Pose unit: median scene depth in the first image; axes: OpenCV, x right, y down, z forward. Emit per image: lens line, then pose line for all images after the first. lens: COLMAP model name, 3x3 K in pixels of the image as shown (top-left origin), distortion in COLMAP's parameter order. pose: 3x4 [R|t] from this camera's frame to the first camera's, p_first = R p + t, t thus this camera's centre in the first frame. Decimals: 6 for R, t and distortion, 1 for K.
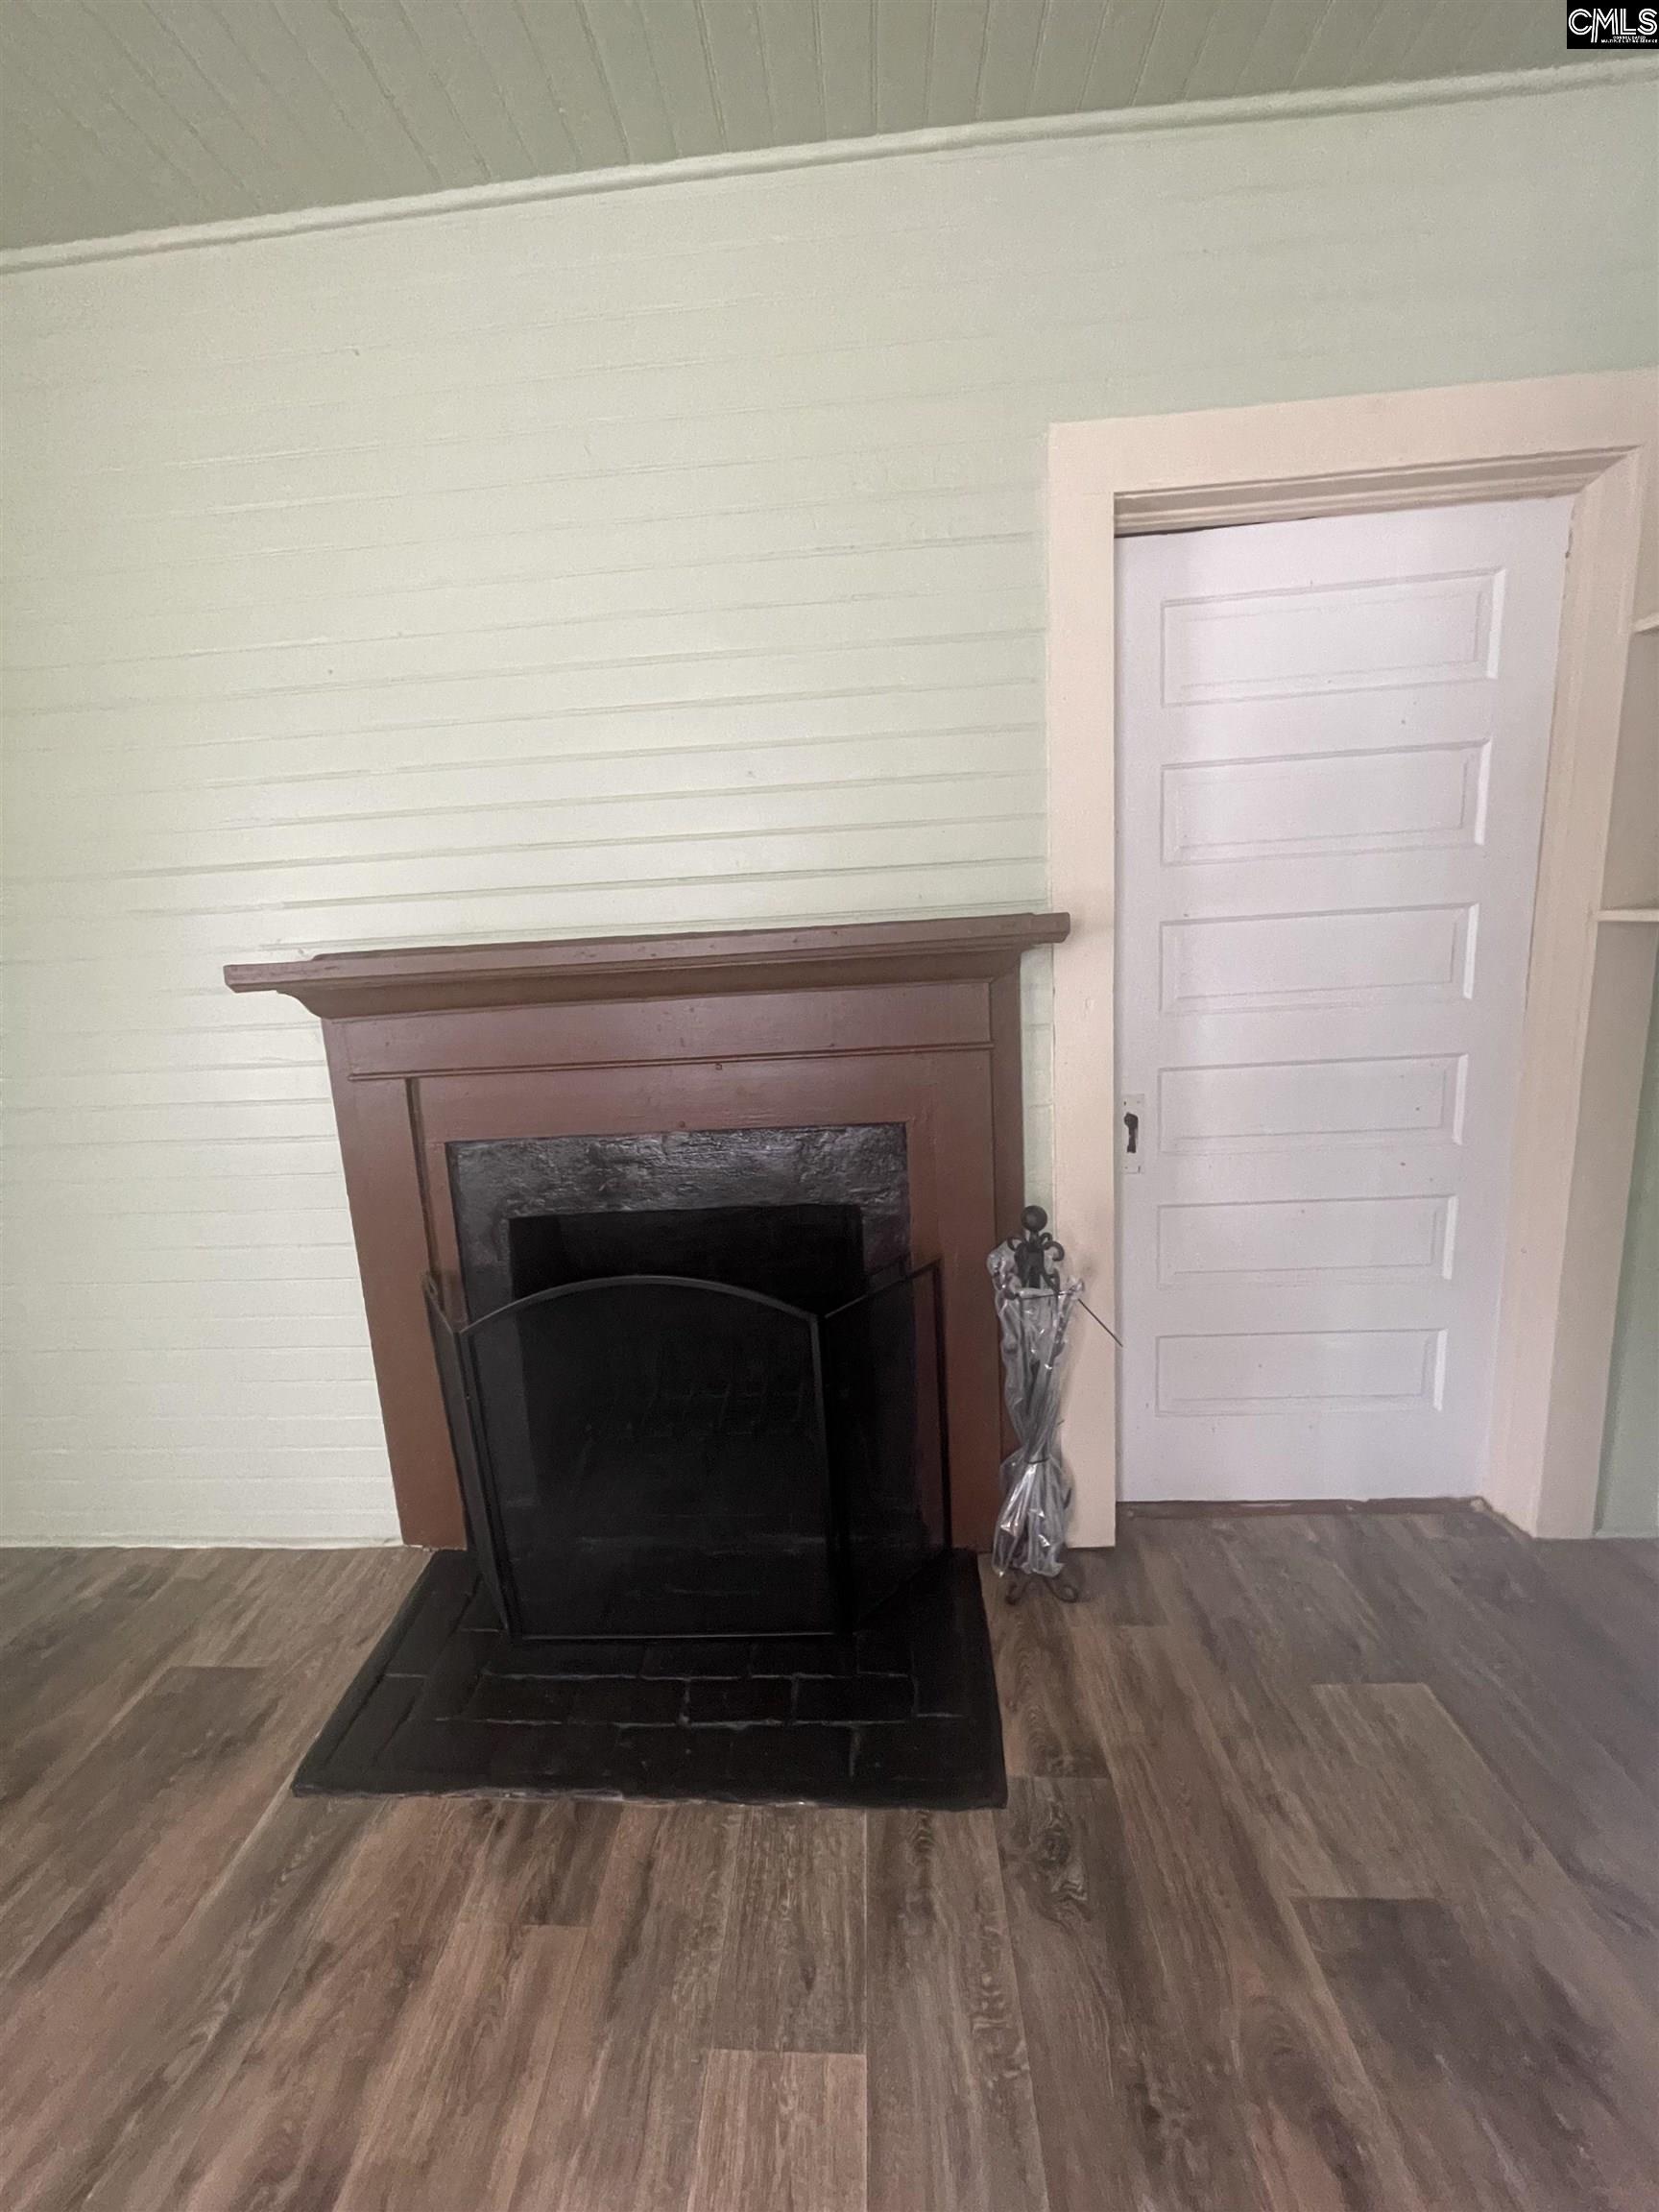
lens RADIAL K [[872.7, 0, 820.8], [0, 872.7, 1099.9], [0, 0, 1]] dist [-0.000089, -0.000093]
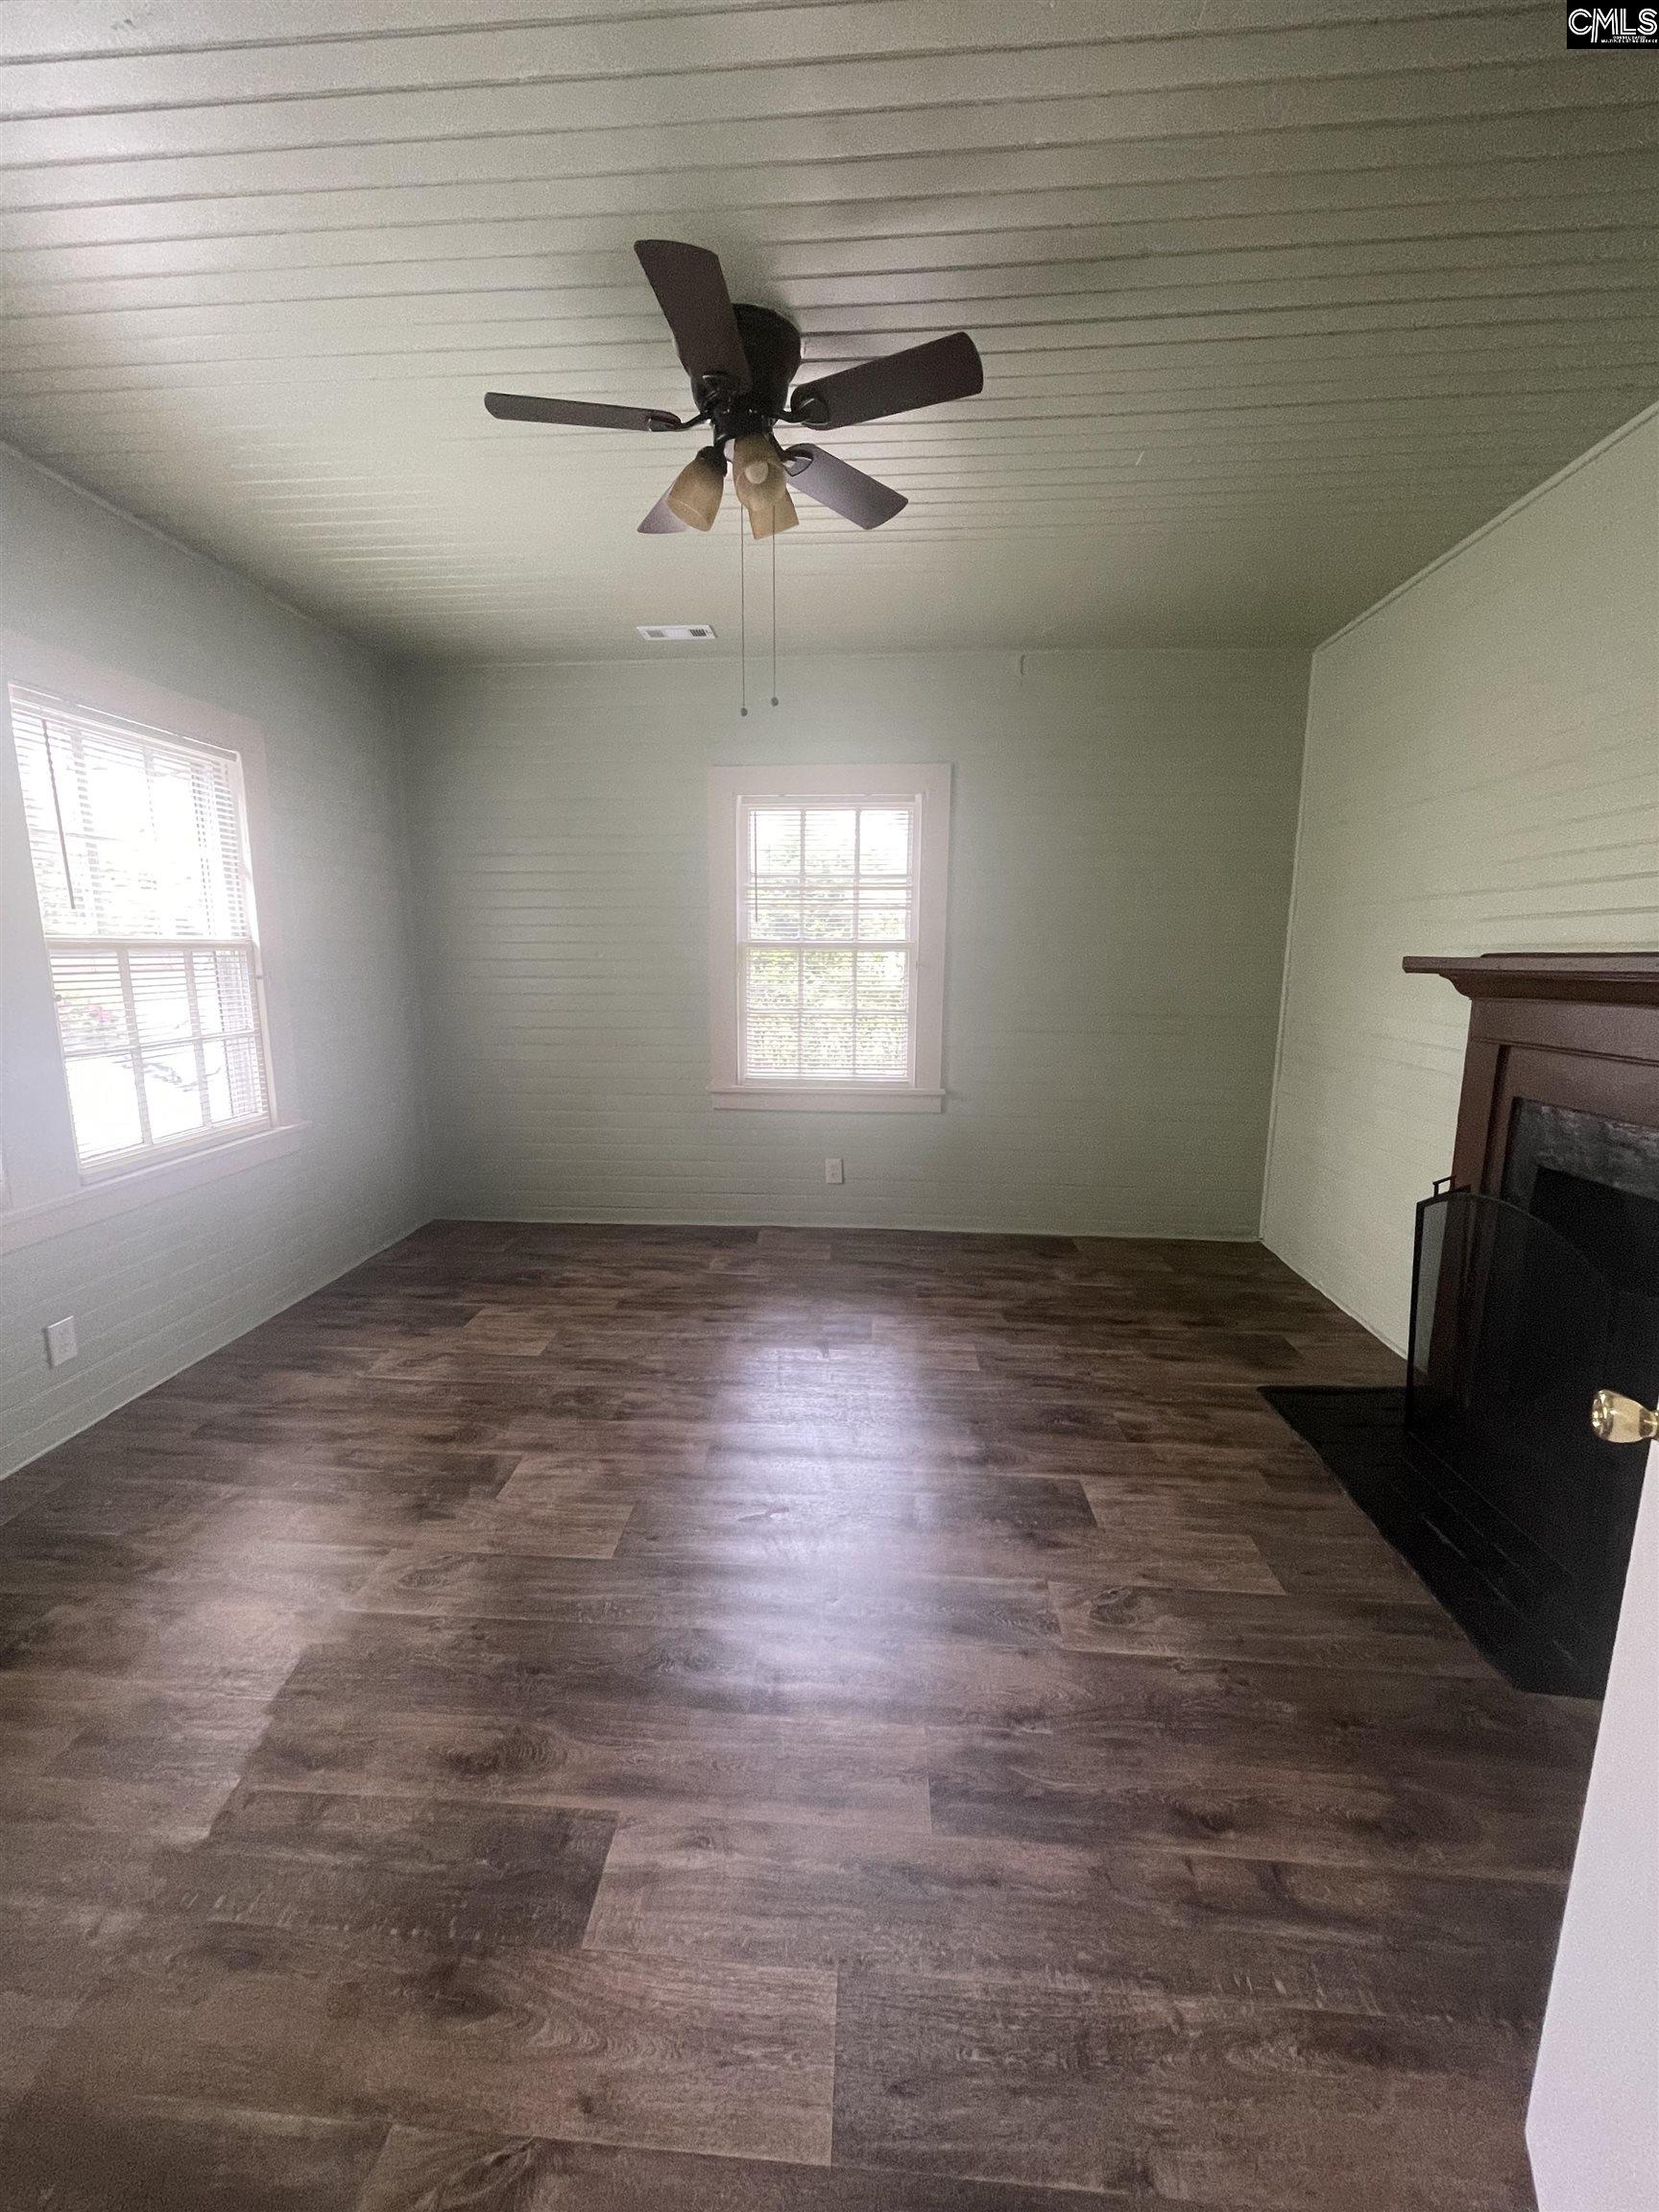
lens RADIAL K [[872.7, 0, 820.8], [0, 872.7, 1099.9], [0, 0, 1]] dist [-0.000089, -0.000093]
pose [[-0.011839, 0.223395, -0.974656, 1.066650], [-0.194500, 0.955592, 0.221388, -0.043235], [0.980831, 0.192192, 0.032137, -0.113591]]
